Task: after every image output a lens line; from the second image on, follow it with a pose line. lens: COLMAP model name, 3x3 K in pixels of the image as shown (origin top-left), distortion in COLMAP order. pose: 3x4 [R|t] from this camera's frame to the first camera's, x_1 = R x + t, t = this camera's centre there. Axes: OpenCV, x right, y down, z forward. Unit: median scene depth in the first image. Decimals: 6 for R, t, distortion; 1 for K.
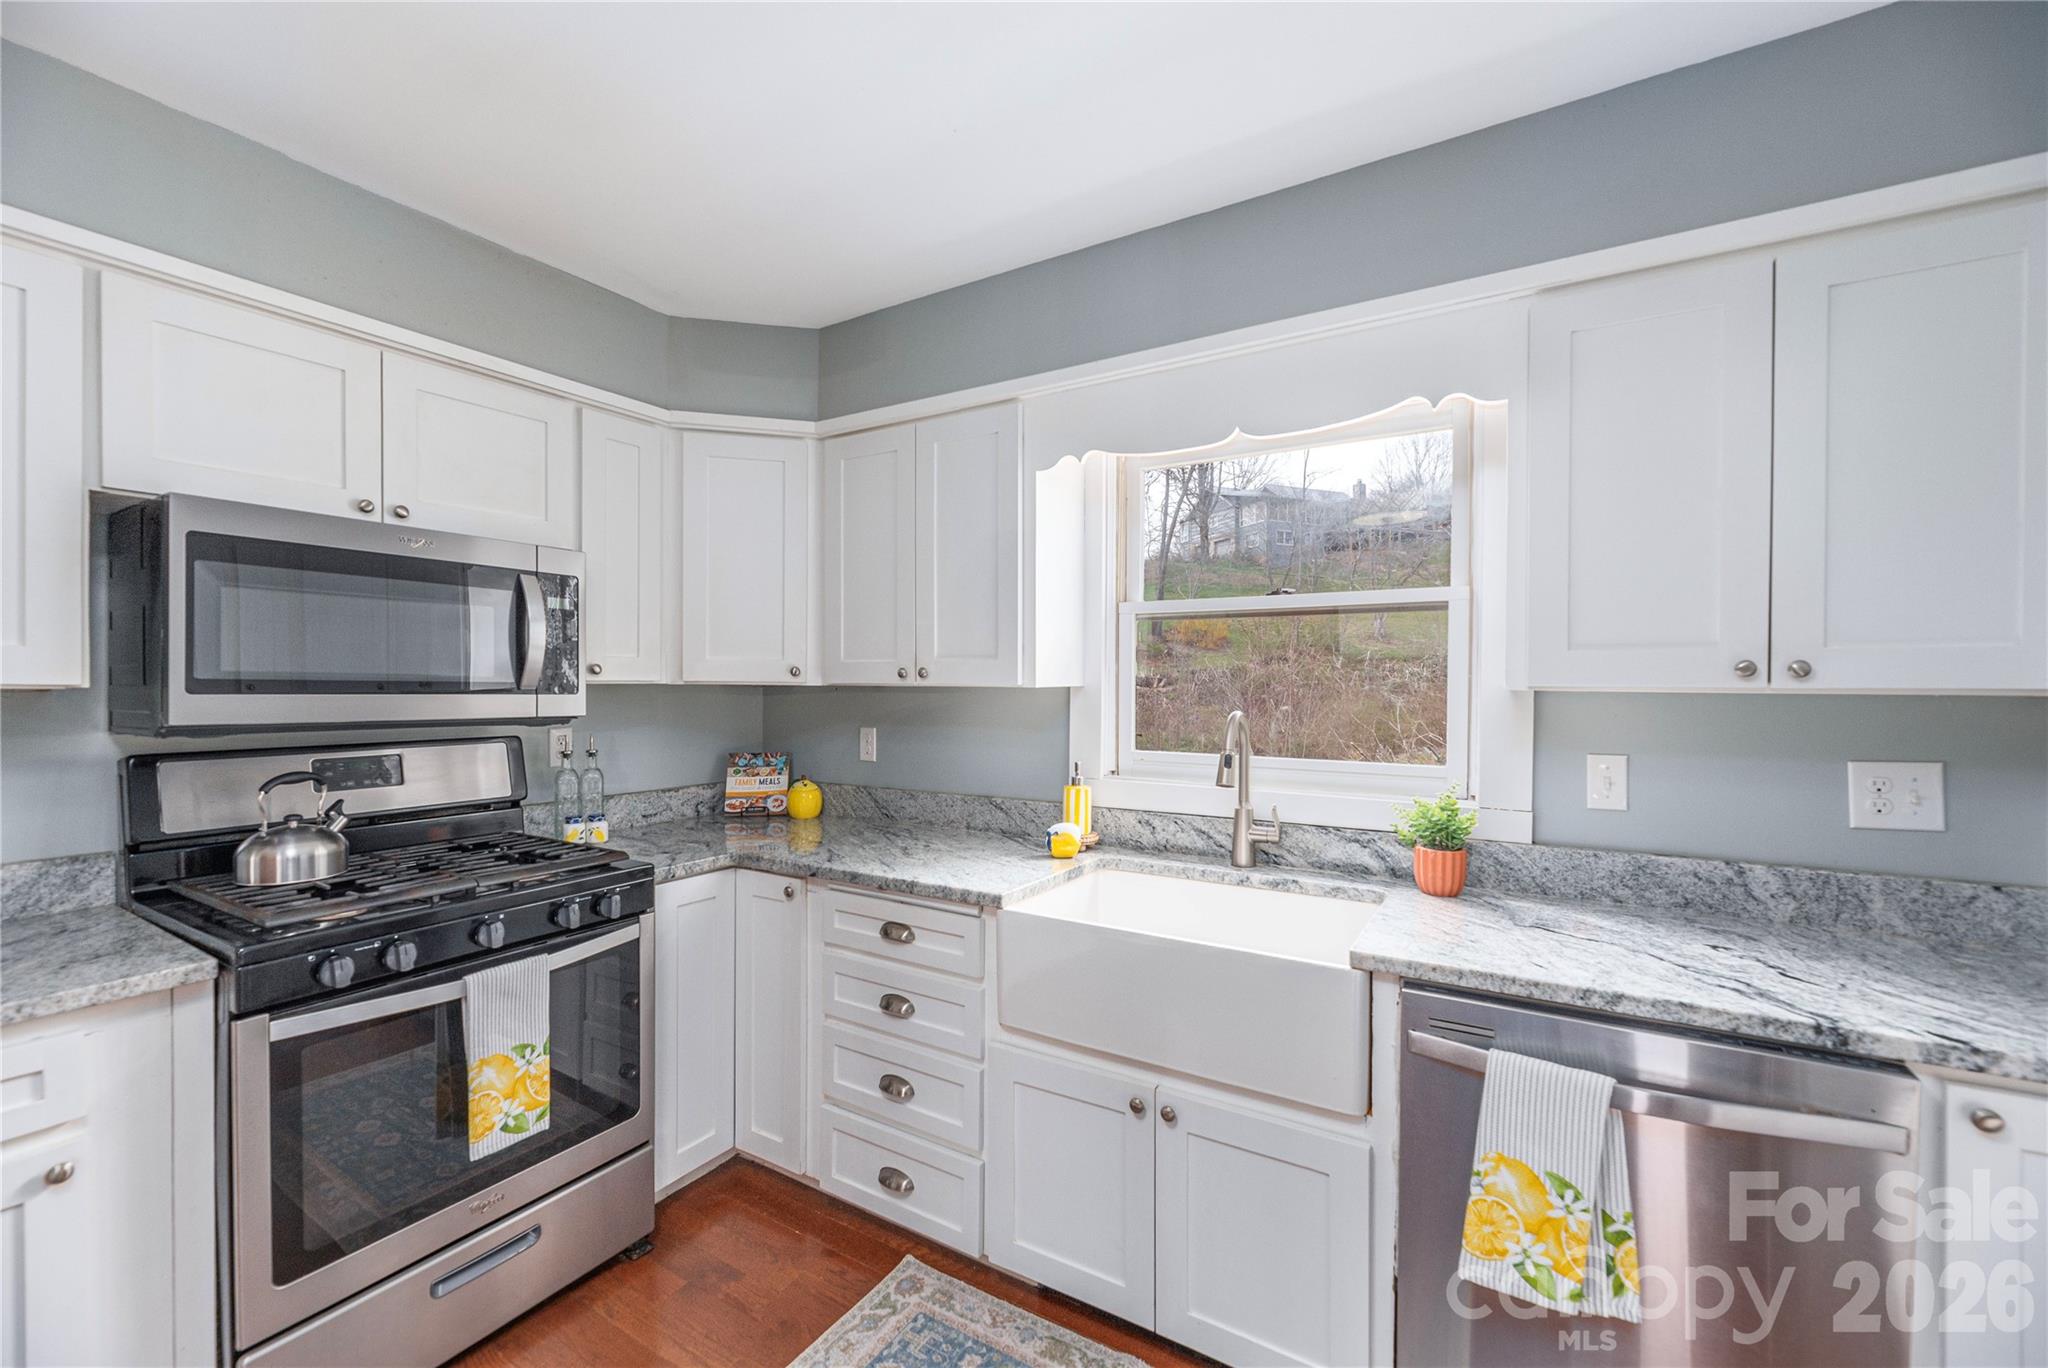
lens RADIAL K [[845.6, 0, 1020.3], [0, 845.6, 683.1], [0, 0, 1]] dist [-0.002253, 0.001476]
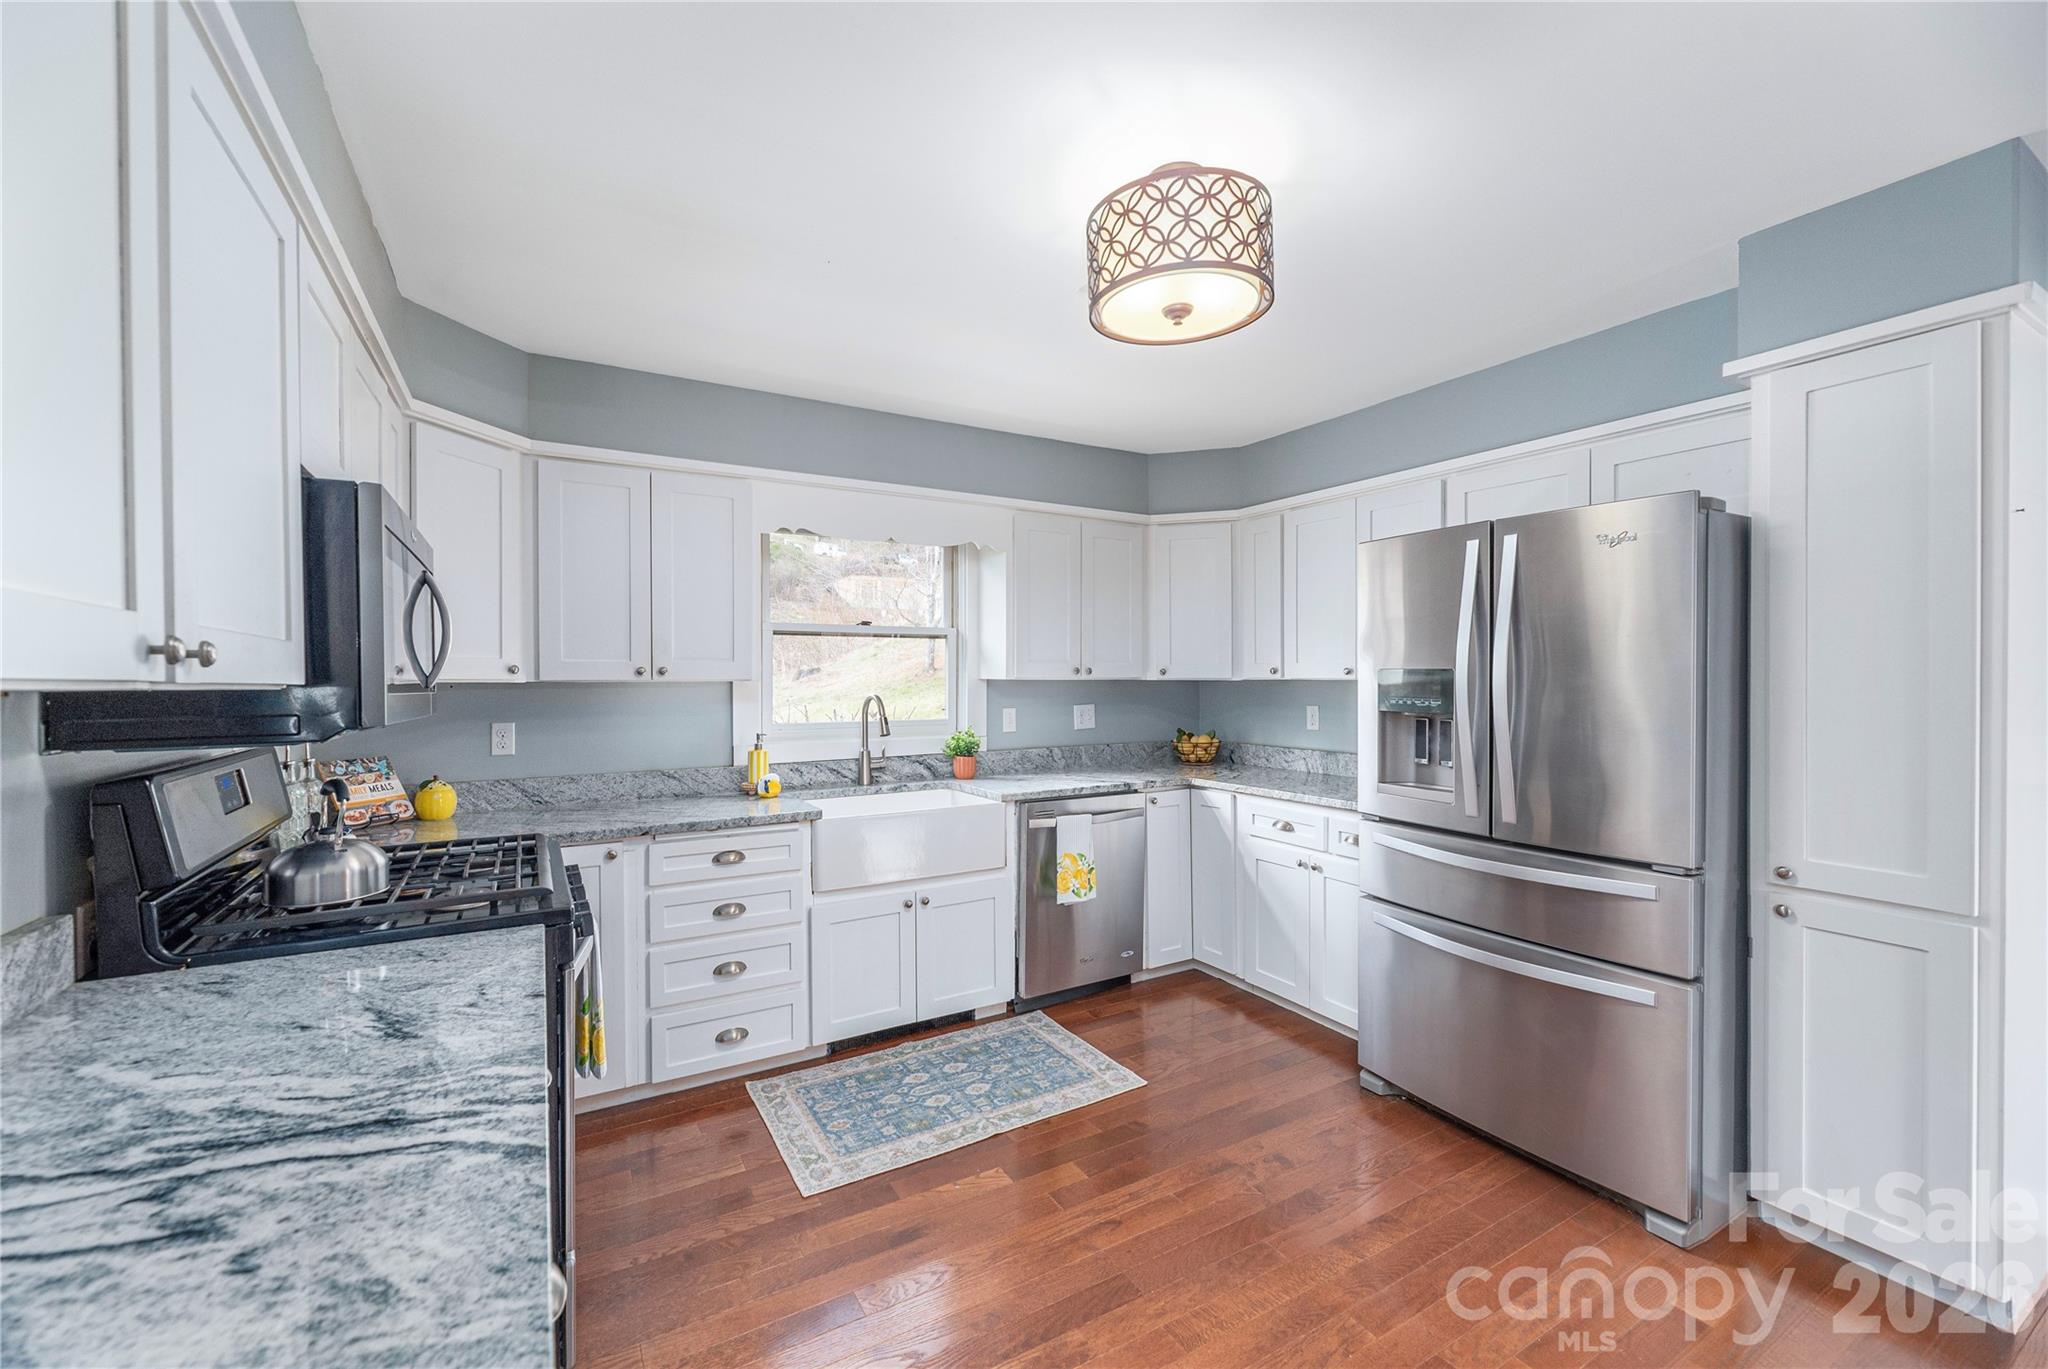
lens RADIAL K [[827.6, 0, 1021.1], [0, 827.6, 676.8], [0, 0, 1]] dist [0.003550, 0.000053]
pose [[0.468374, -0.003388, 0.883524, -1.106049], [0.008435, 0.999964, -0.000637, 0.002029], [-0.883490, 0.007751, 0.468386, -0.061860]]
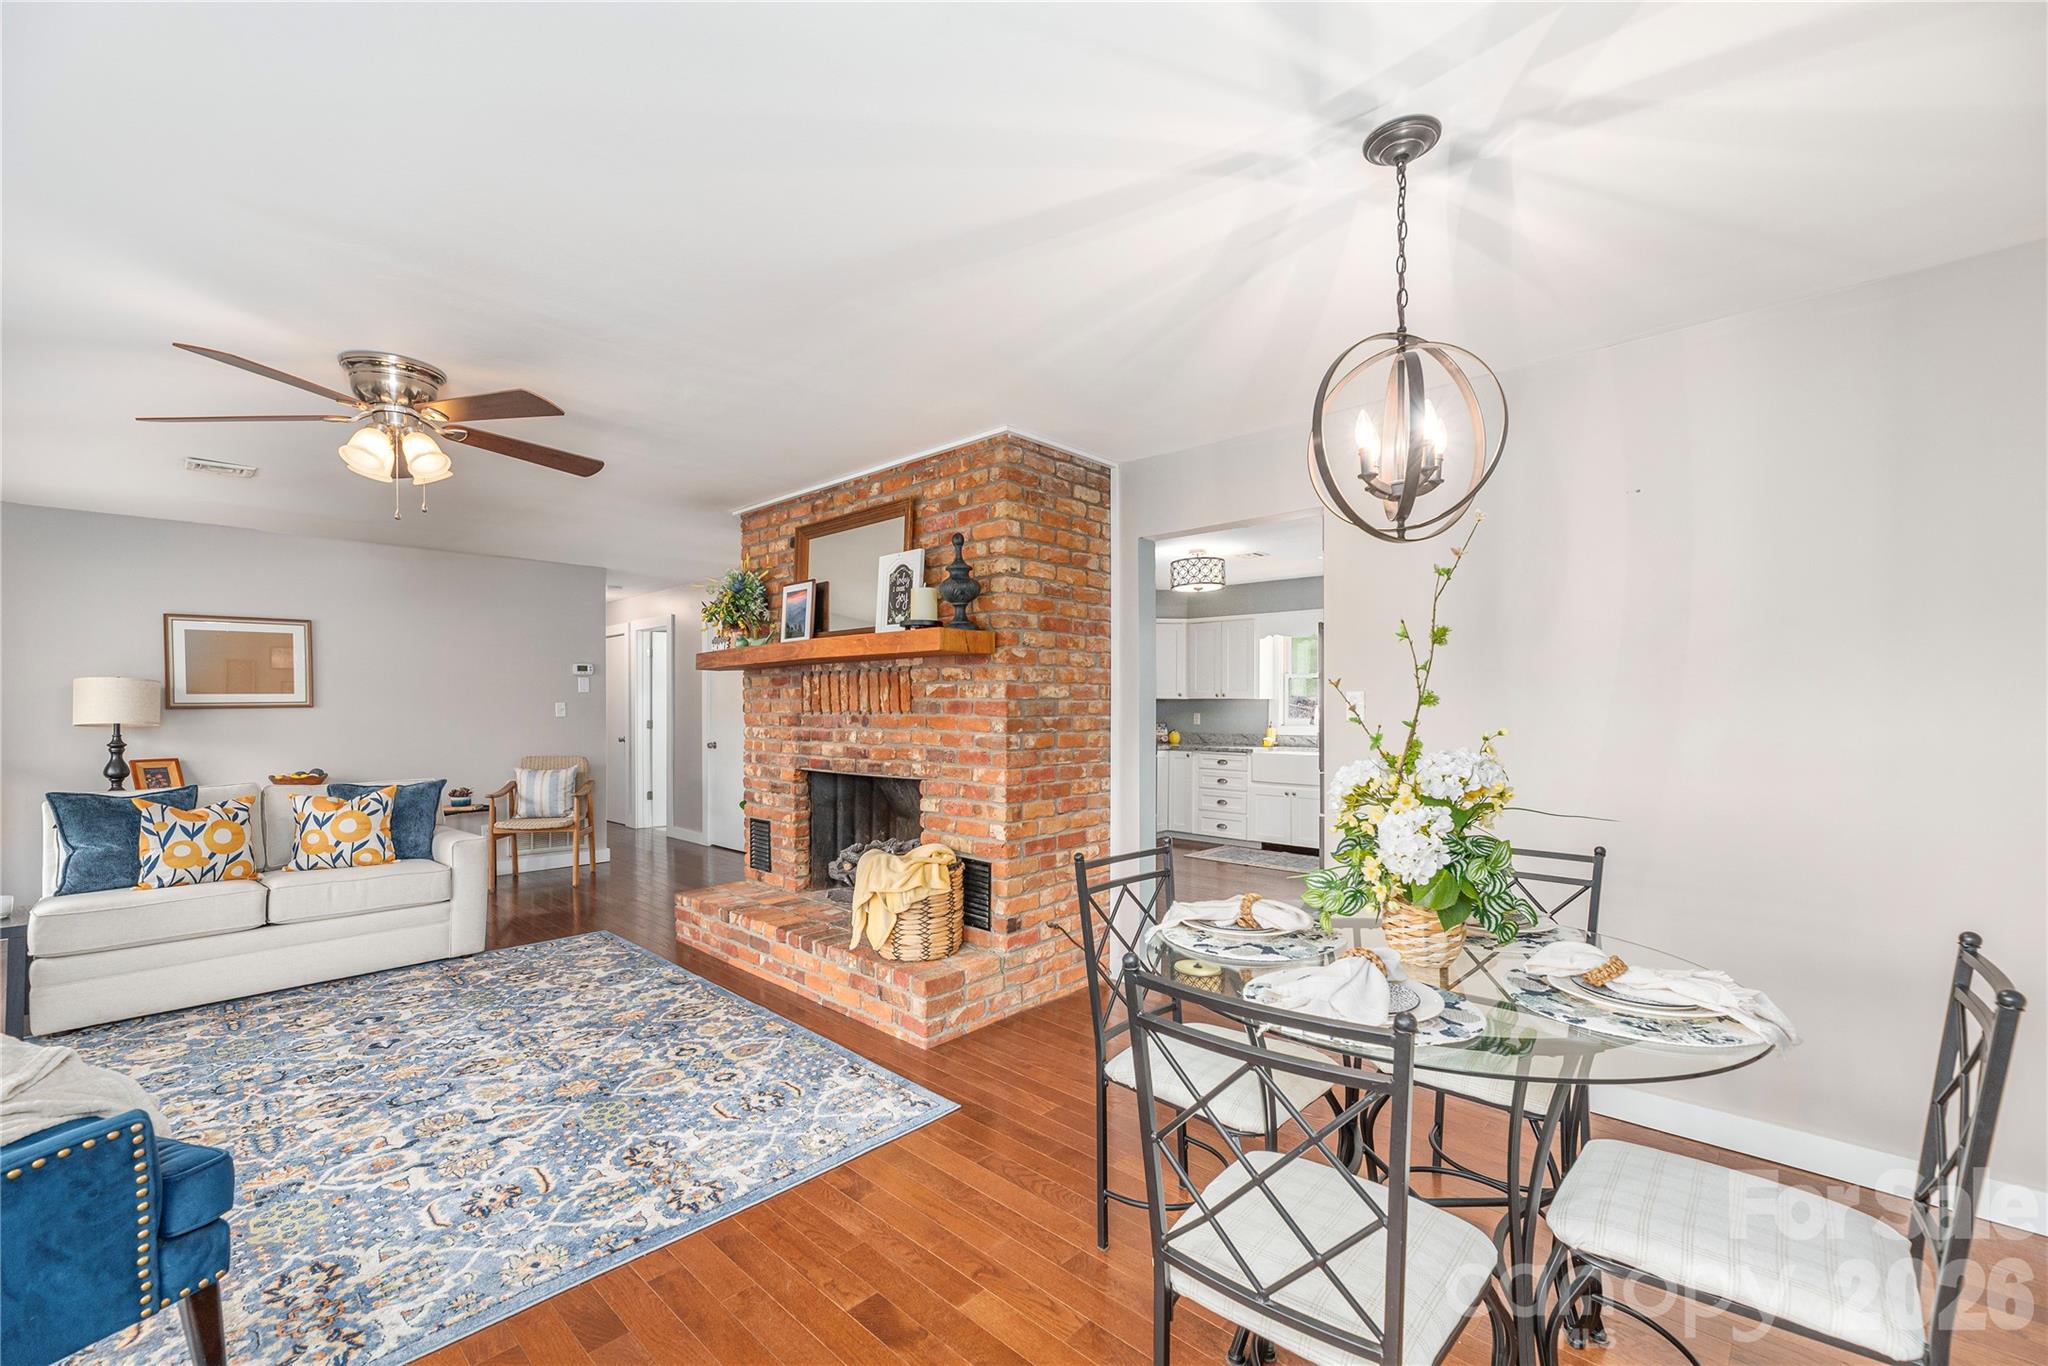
lens RADIAL K [[845.6, 0, 1046.3], [0, 845.6, 709.2], [0, 0, 1]] dist [-0.002253, 0.001476]
pose [[0.984807, -0.000812, -0.173650, -0.262836], [0.000461, 0.999998, -0.002057, 0.060394], [0.173651, 0.001946, 0.984805, -2.893952]]
